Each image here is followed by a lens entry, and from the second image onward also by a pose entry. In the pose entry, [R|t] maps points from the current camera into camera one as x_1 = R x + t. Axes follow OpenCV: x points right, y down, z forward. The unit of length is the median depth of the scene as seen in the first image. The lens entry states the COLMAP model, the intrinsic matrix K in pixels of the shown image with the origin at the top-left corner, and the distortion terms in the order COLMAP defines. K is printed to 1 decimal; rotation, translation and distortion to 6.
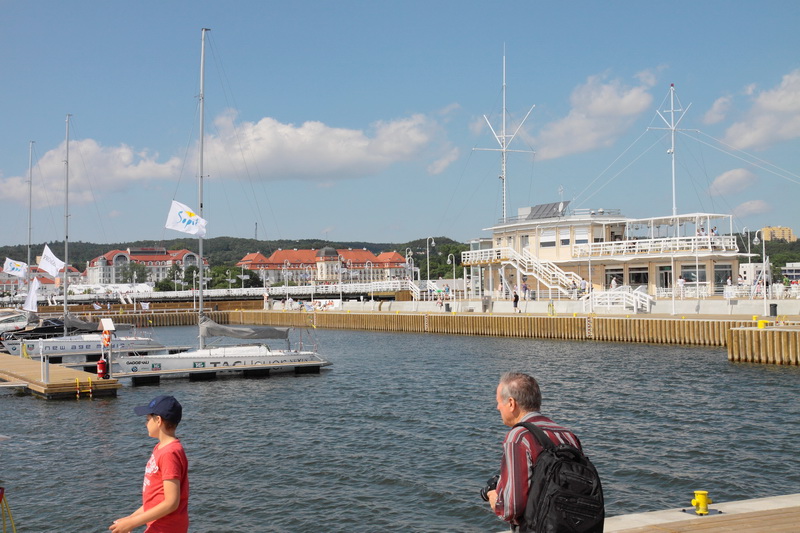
lens RADIAL K [[1086.5, 0, 400.0], [0, 1086.5, 266.5], [0, 0, 1]] dist [0.086653, 0.008029]
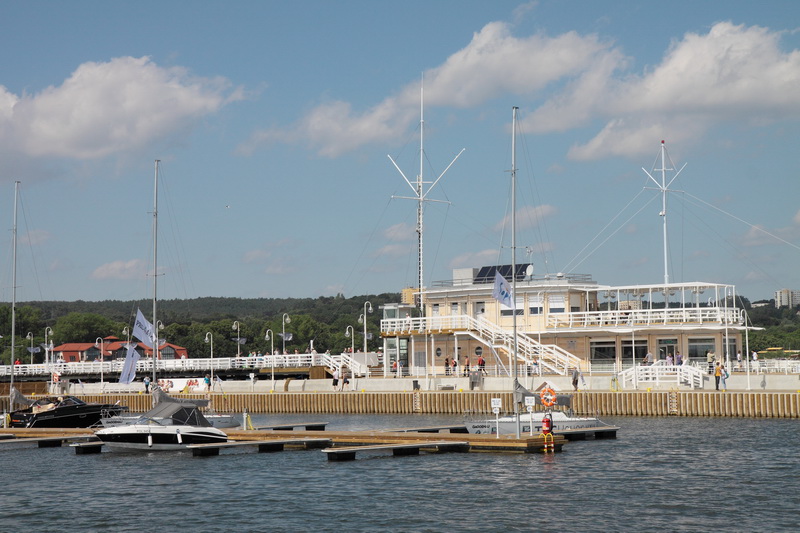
lens RADIAL K [[1656.4, 0, 400.0], [0, 1656.4, 266.5], [0, 0, 1]] dist [0.284598, -0.084850]
pose [[0.940734, 0.023277, 0.338346, -0.403111], [-0.008277, 0.998921, -0.045707, 0.004100], [-0.339044, 0.040197, 0.939911, -0.221247]]
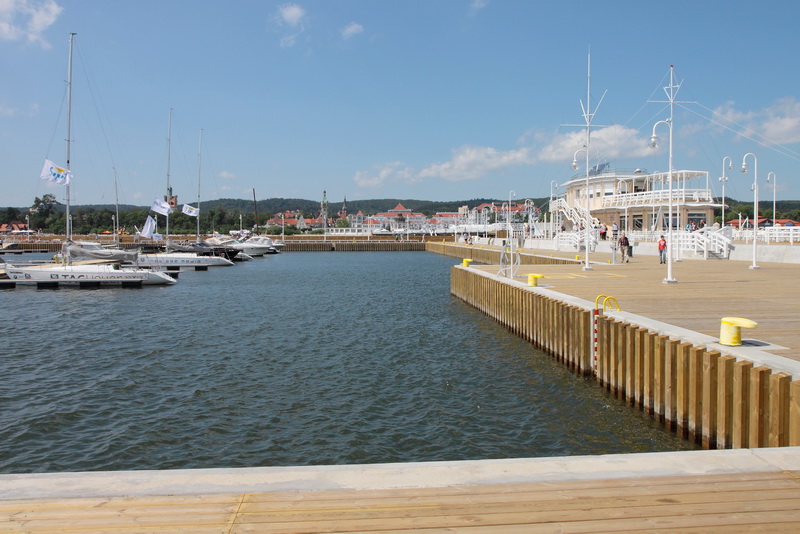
lens RADIAL K [[666.5, 0, 400.7], [0, 666.5, 238.4], [0, 0, 1]] dist [-0.111078, -0.000570]
pose [[0.907197, 0.025902, -0.419908, 0.265316], [-0.010977, 0.999220, 0.037923, 0.002173], [0.420563, -0.029794, 0.906774, 0.201471]]
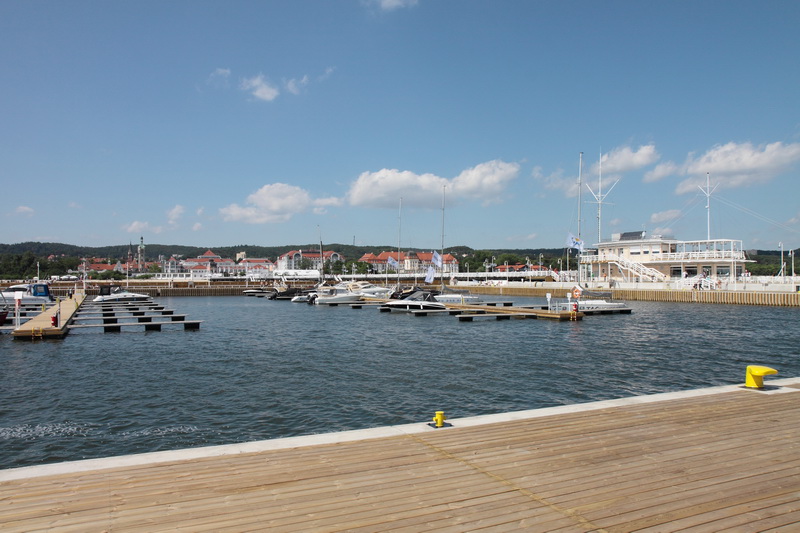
lens RADIAL K [[639.2, 0, 400.0], [0, 639.2, 266.5], [0, 0, 1]] dist [-0.060746, 0.001801]
pose [[0.999141, 0.017689, -0.037471, -0.238940], [-0.017443, 0.999824, 0.006878, 0.002179], [0.037586, -0.006219, 0.999274, -0.133798]]
